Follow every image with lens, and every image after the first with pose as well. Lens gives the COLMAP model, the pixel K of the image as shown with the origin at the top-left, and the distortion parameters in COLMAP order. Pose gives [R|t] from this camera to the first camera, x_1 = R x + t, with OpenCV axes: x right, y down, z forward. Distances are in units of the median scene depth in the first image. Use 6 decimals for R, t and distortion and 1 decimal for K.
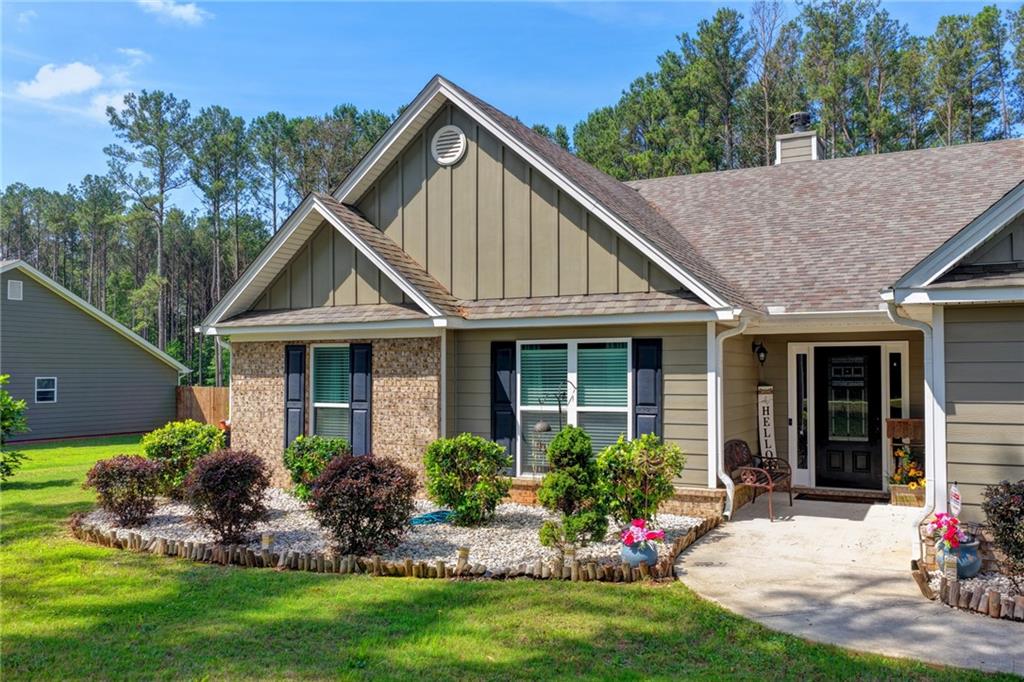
lens RADIAL K [[850.1, 0, 517.1], [0, 850.1, 347.7], [0, 0, 1]] dist [-0.006214, 0.018595]
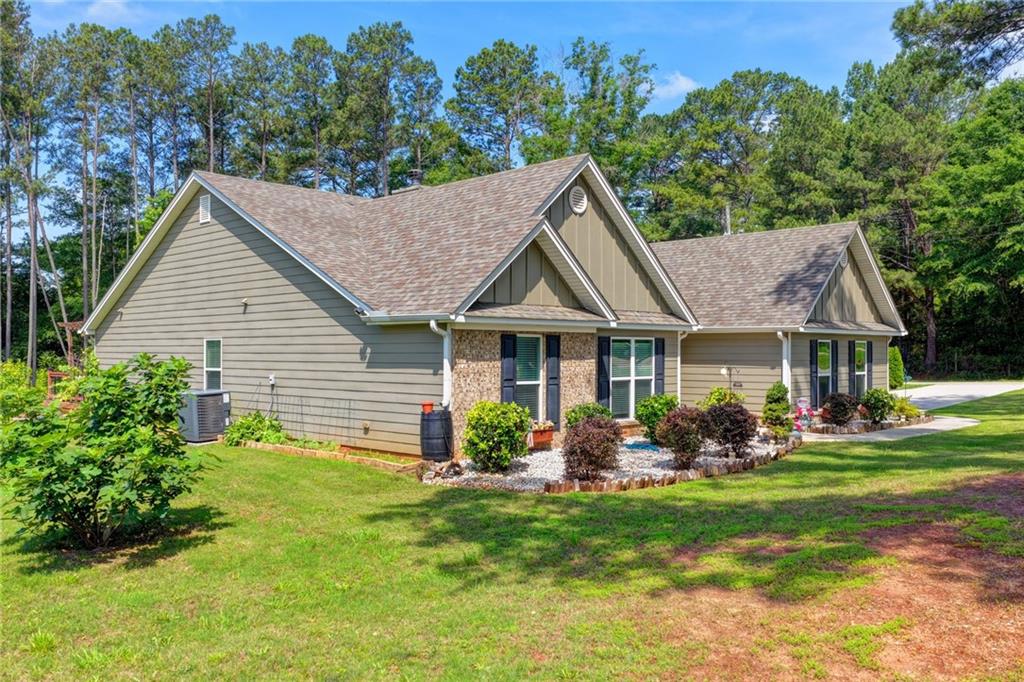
lens RADIAL K [[848.8, 0, 515.1], [0, 848.8, 344.2], [0, 0, 1]] dist [0.000373, 0.003260]
pose [[0.291738, 0.010166, 0.956444, -1.549563], [-0.033425, 0.999441, -0.000428, 0.012190], [-0.955914, -0.031844, 0.291915, 0.698227]]
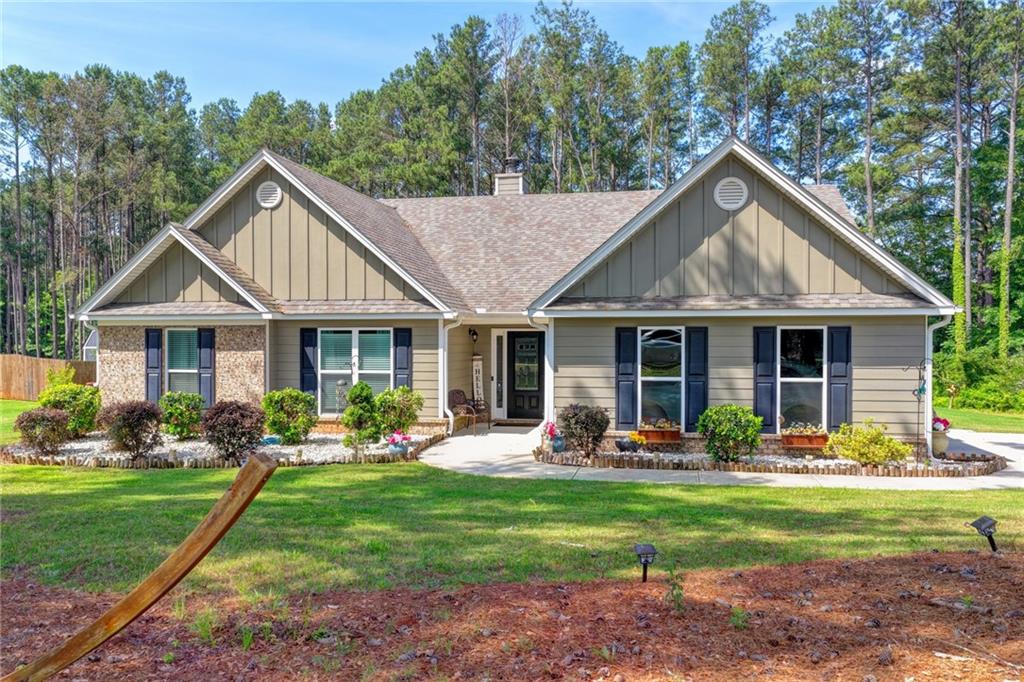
lens RADIAL K [[850.1, 0, 517.1], [0, 850.1, 347.7], [0, 0, 1]] dist [-0.006214, 0.018595]
pose [[0.959306, -0.003096, 0.282352, -0.088193], [-0.009798, 0.998973, 0.044245, -0.043506], [-0.282199, -0.045211, 0.958290, -0.570249]]
